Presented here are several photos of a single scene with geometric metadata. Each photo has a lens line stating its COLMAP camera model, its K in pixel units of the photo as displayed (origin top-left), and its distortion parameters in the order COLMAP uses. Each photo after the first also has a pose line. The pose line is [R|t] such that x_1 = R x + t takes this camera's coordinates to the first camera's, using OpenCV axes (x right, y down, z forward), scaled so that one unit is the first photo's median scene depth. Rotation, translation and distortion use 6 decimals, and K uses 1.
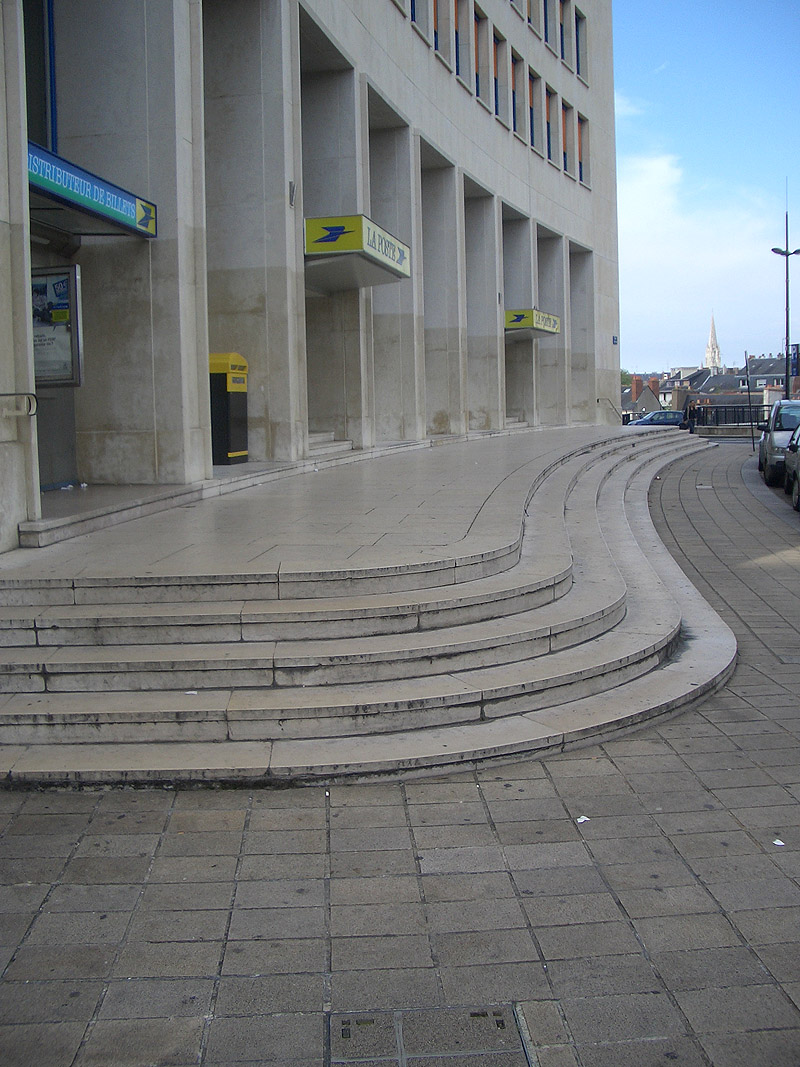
lens RADIAL K [[1080.3, 0, 400.0], [0, 1080.3, 533.5], [0, 0, 1]] dist [-0.166998, 0.008777]
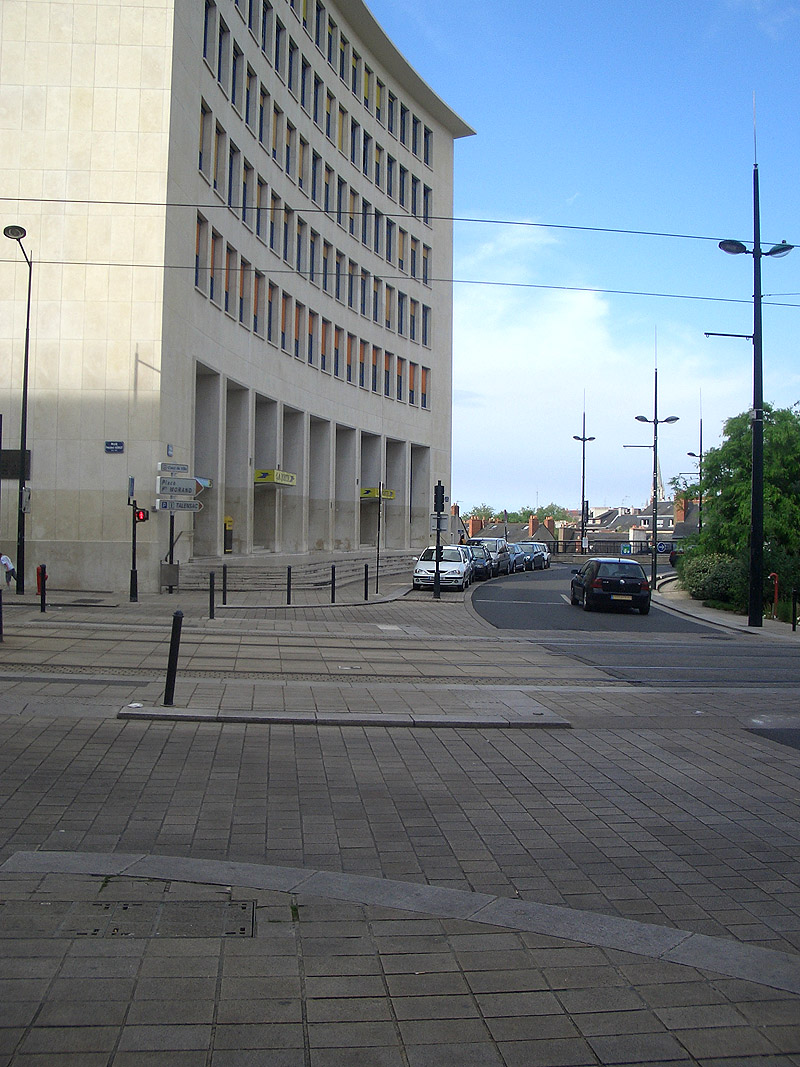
lens RADIAL K [[1080.3, 0, 400.0], [0, 1080.3, 533.5], [0, 0, 1]] dist [-0.166998, 0.008777]
pose [[0.998603, 0.032100, 0.041978, 0.106726], [-0.026872, 0.992449, -0.119680, 0.121648], [-0.045503, 0.118384, 0.991925, -1.080804]]
